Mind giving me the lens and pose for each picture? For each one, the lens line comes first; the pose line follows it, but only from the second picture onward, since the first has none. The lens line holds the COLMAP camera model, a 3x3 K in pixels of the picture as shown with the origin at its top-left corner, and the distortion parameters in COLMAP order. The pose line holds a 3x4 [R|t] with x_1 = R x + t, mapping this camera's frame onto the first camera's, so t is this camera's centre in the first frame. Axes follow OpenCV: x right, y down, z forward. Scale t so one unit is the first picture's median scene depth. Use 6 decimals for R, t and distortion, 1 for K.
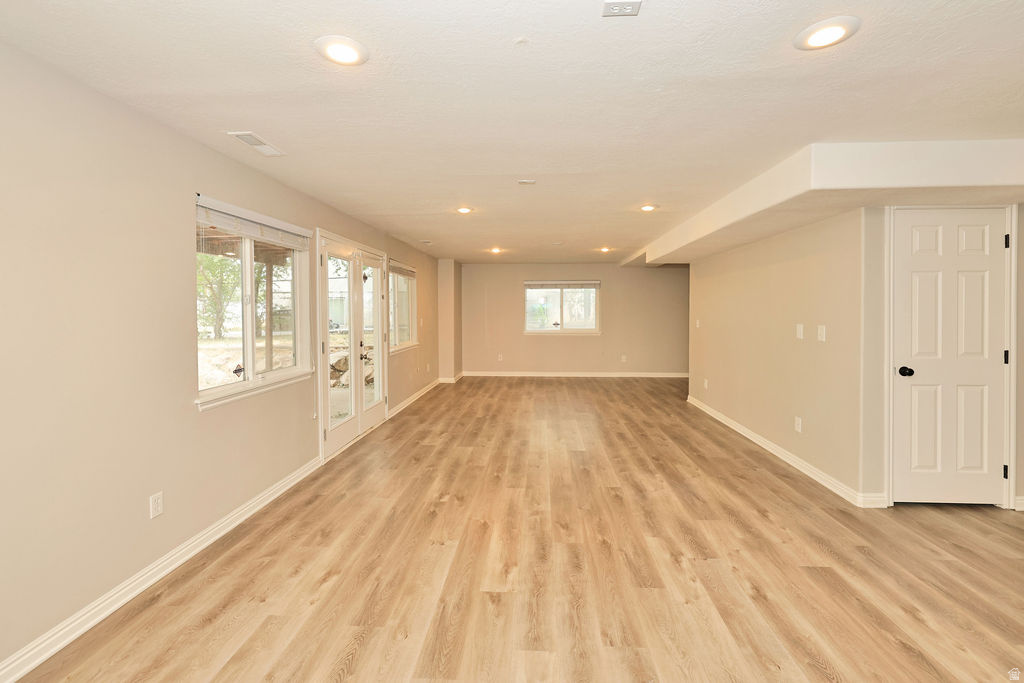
lens RADIAL K [[426.8, 0, 527.7], [0, 426.8, 311.1], [0, 0, 1]] dist [-0.002742, -0.000247]
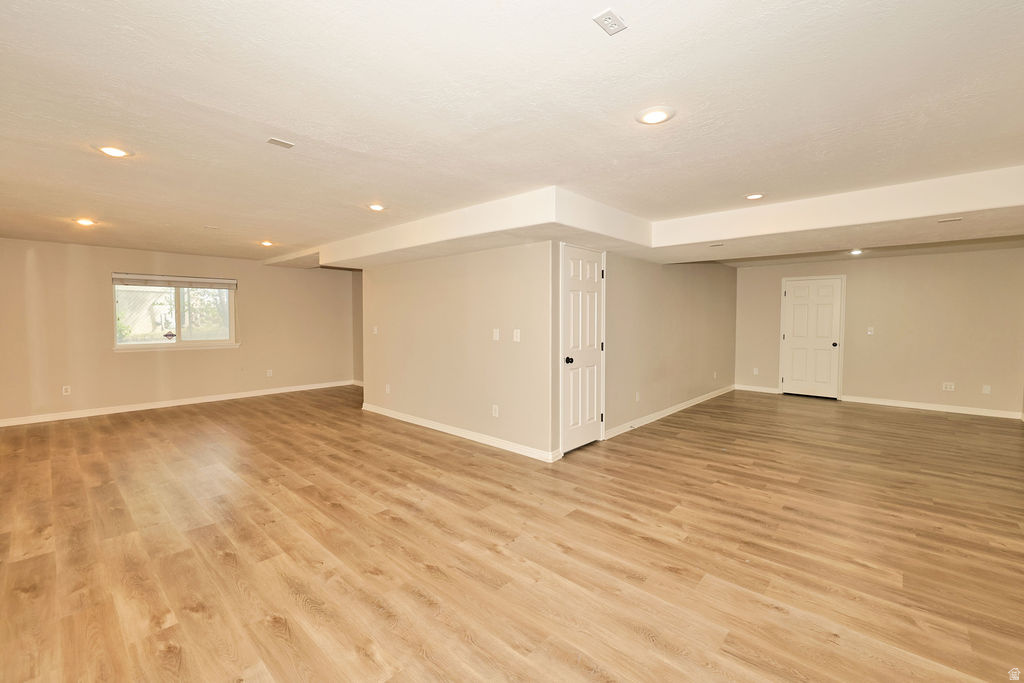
lens RADIAL K [[426.8, 0, 506.8], [0, 426.8, 332.6], [0, 0, 1]] dist [-0.002742, -0.000247]
pose [[0.649116, -0.026330, 0.760233, -0.330777], [-0.000560, 0.999384, 0.035091, -0.000792], [-0.760689, -0.023203, 0.648702, 0.232171]]
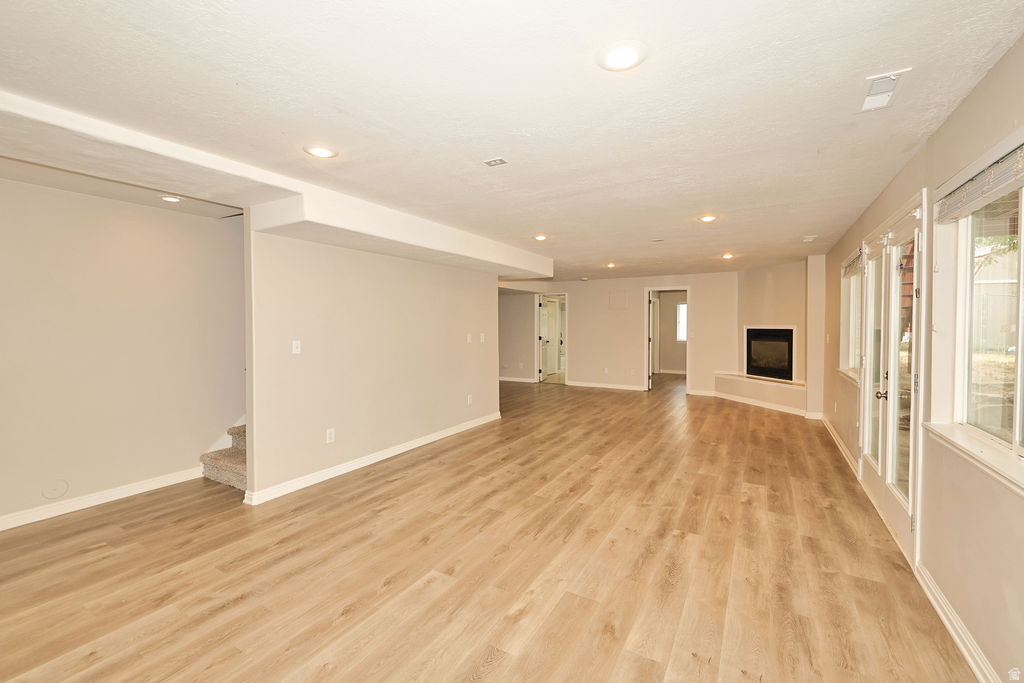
lens RADIAL K [[426.8, 0, 511.0], [0, 426.8, 335.4], [0, 0, 1]] dist [-0.002742, -0.000247]
pose [[-0.879228, -0.012018, 0.476250, -0.279902], [0.000562, 0.999655, 0.026263, -0.006481], [-0.476401, 0.023358, -0.878918, 2.698560]]
